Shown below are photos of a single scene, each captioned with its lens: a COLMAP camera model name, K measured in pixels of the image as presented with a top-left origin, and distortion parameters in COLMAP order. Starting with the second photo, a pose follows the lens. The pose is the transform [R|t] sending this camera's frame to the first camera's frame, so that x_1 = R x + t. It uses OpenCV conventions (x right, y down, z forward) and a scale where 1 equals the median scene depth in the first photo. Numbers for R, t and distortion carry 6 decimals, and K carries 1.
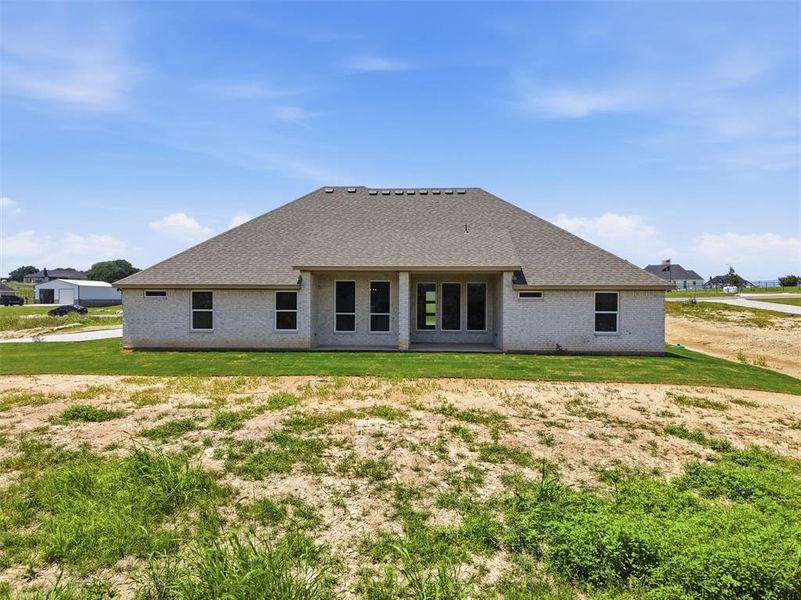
lens RADIAL K [[534.5, 0, 400.5], [0, 534.5, 300.0], [0, 0, 1]] dist [0.002489, -0.198891]
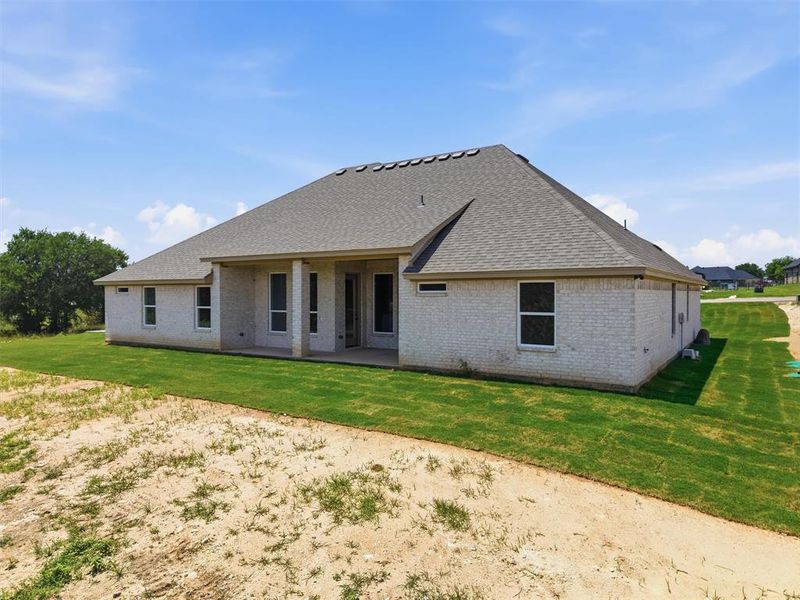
lens RADIAL K [[547.2, 0, 400.0], [0, 547.2, 300.0], [0, 0, 1]] dist [0.005105, -0.002690]
pose [[0.875244, 0.001112, -0.483681, 0.533732], [0.000443, 0.999995, 0.003099, 0.004900], [0.483682, -0.002927, 0.875239, 0.350320]]
